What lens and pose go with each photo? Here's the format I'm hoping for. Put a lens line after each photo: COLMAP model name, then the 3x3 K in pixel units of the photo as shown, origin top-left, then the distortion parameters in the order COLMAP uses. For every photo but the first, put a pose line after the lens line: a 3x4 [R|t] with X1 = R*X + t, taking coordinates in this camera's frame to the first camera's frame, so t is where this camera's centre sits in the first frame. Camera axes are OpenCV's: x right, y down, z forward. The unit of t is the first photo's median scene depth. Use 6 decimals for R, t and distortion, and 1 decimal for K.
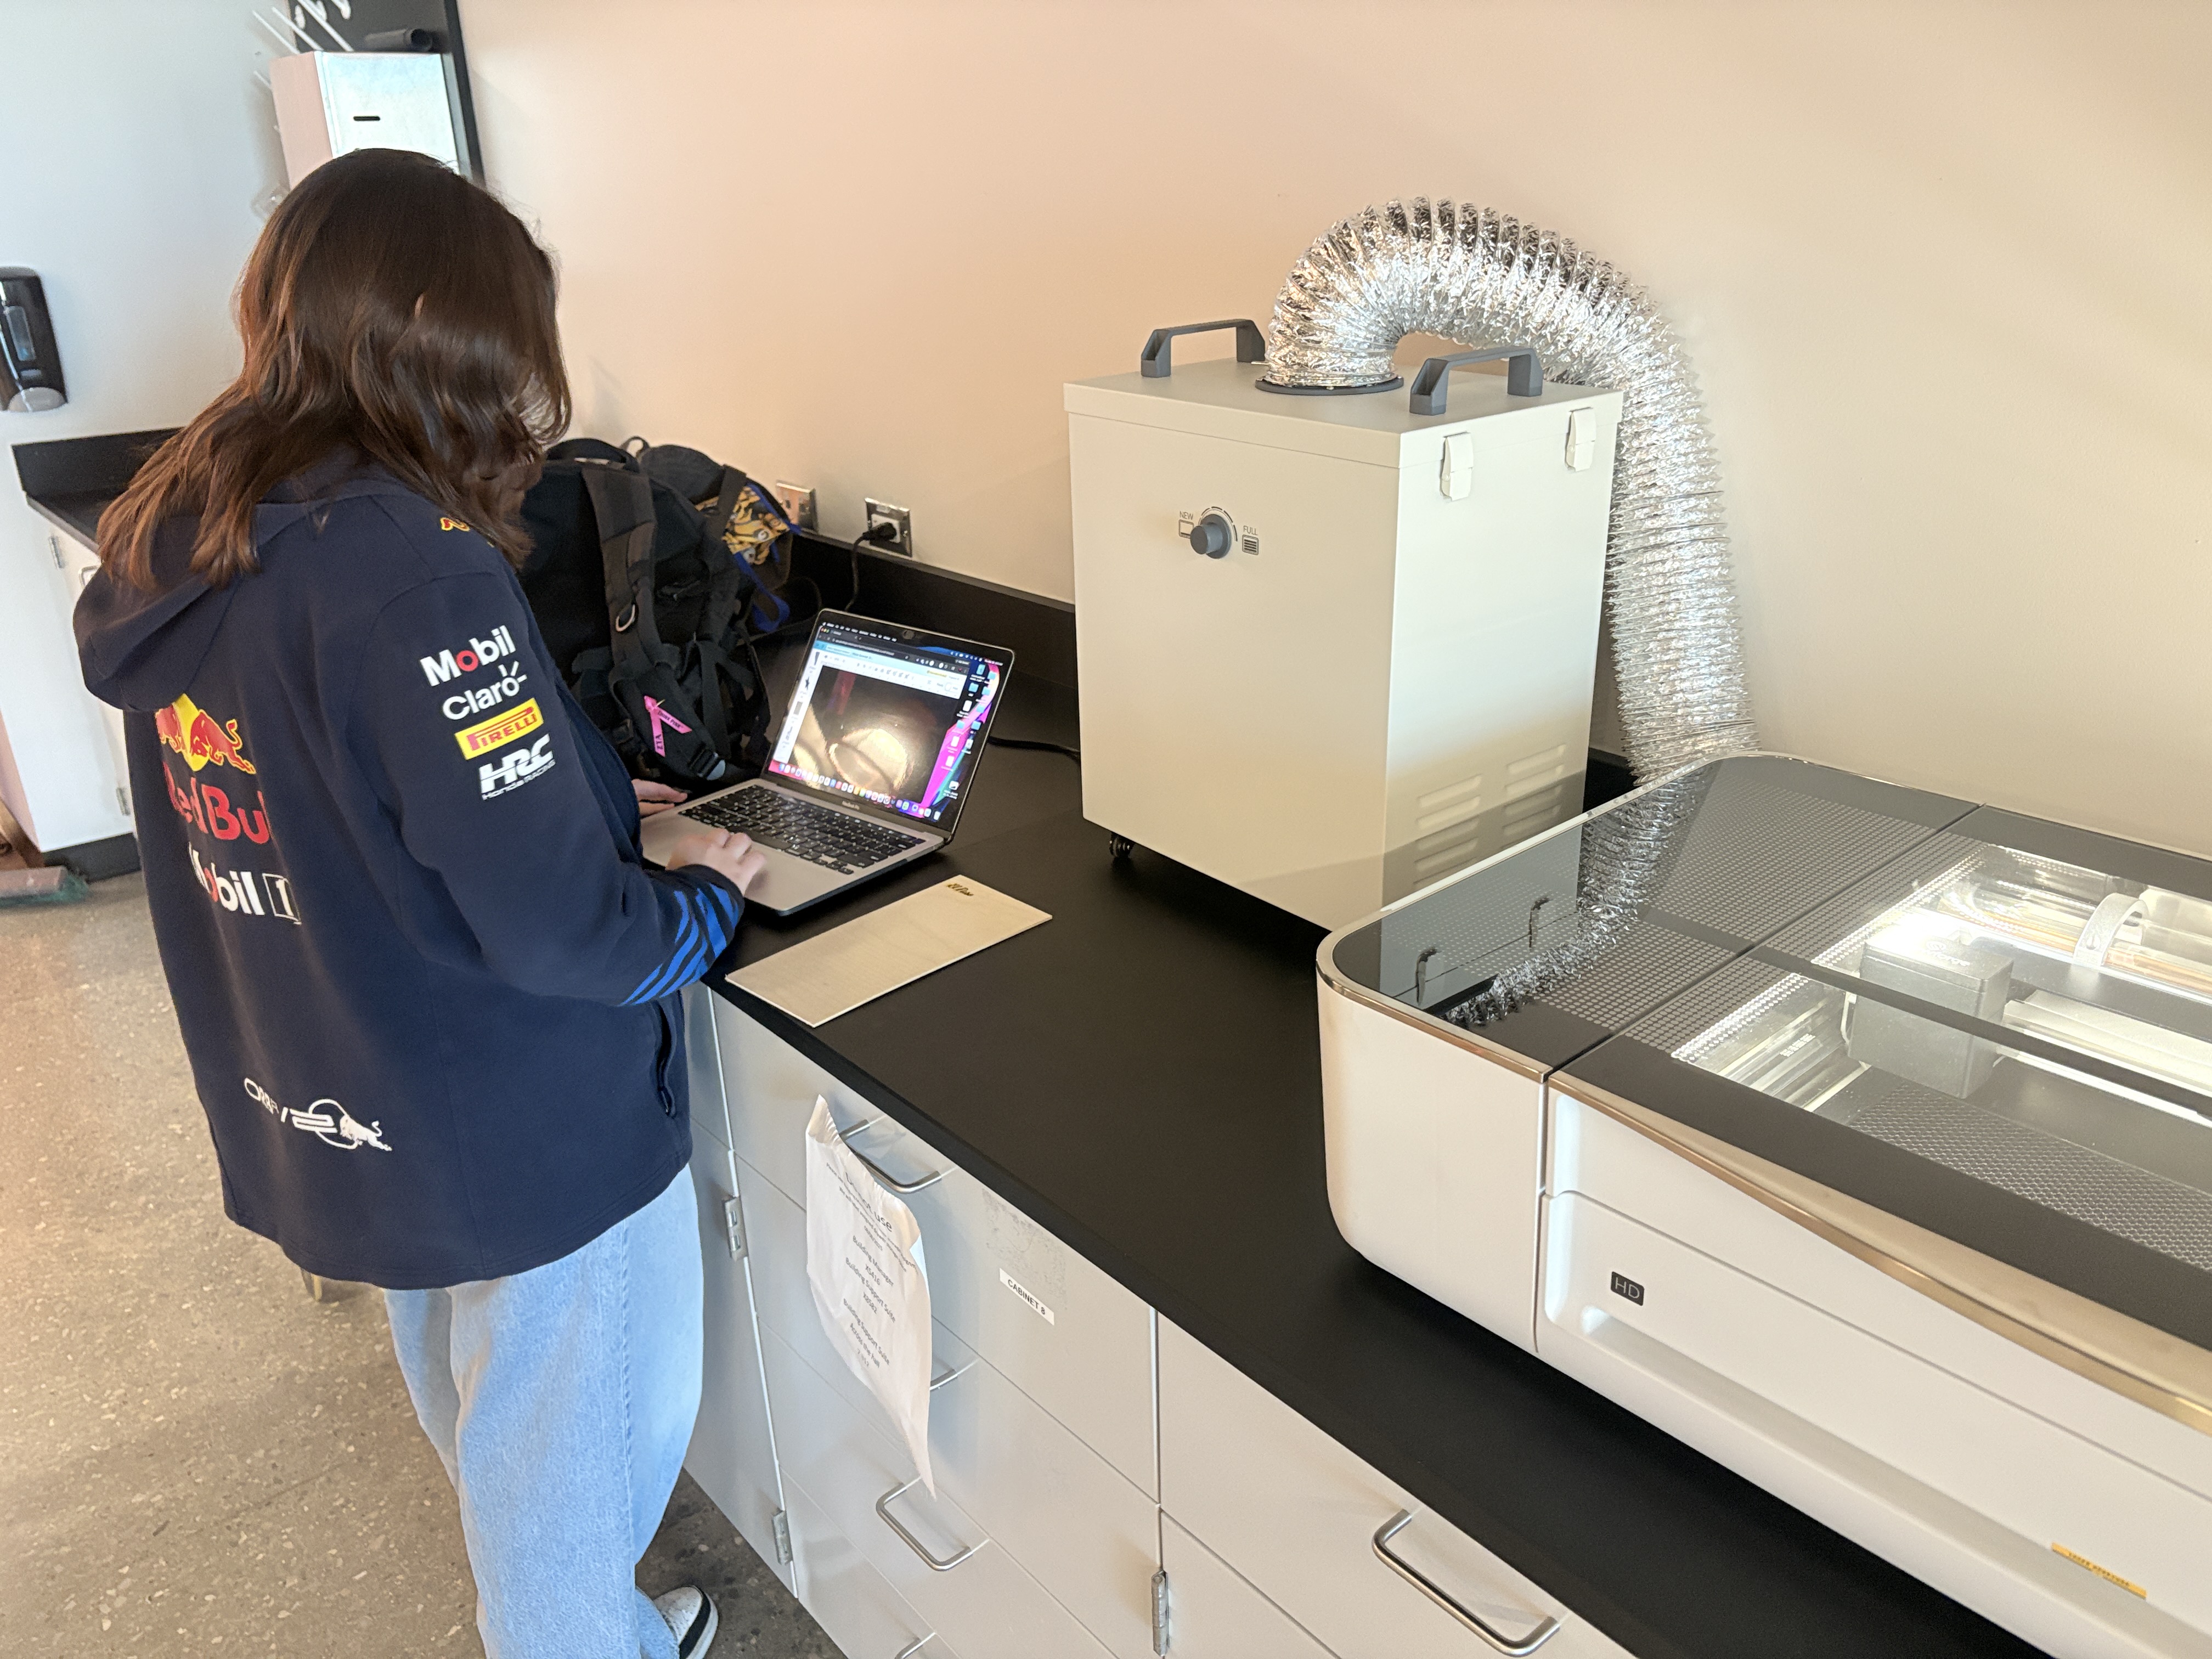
lens RADIAL K [[1676.0, 0, 1110.8], [0, 1676.0, 826.7], [0, 0, 1]] dist [0.038566, -0.033057]
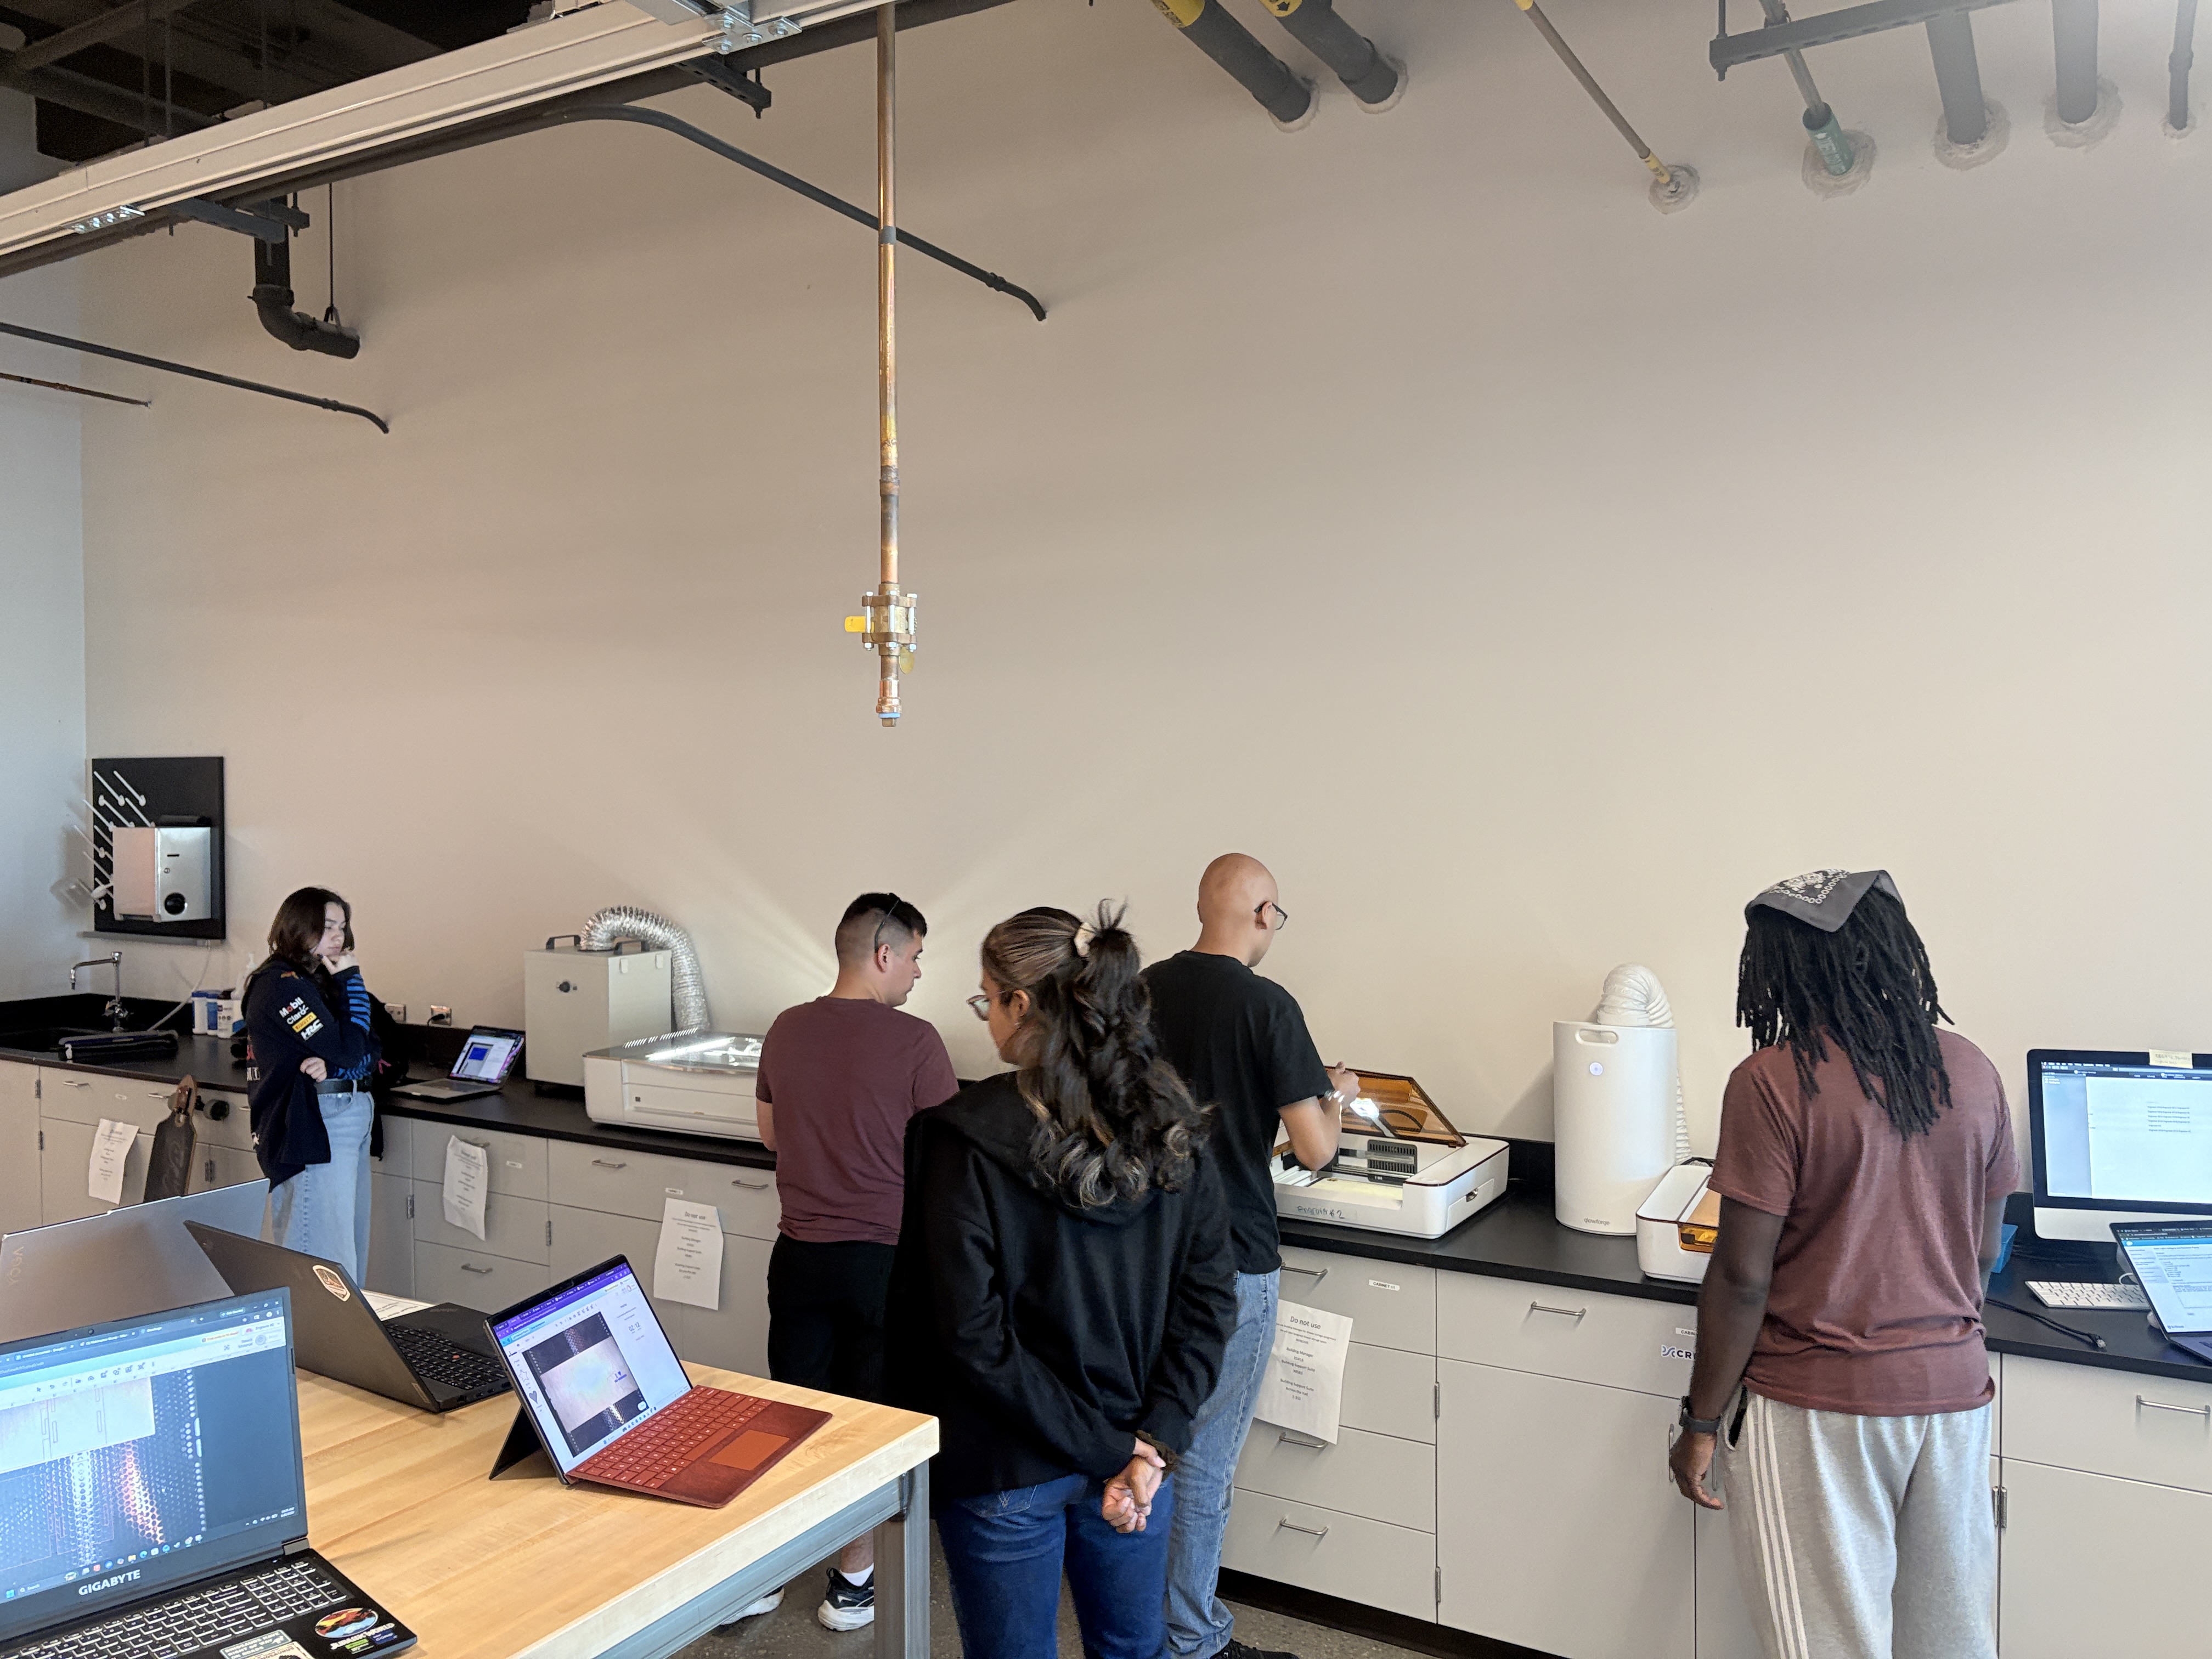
lens RADIAL K [[1676.0, 0, 1106.7], [0, 1676.0, 820.5], [0, 0, 1]] dist [0.038566, -0.033057]
pose [[0.944344, 0.004449, 0.328931, -0.040295], [0.111497, 0.936394, -0.332768, 0.920328], [-0.309489, 0.350923, 0.883781, -3.031293]]
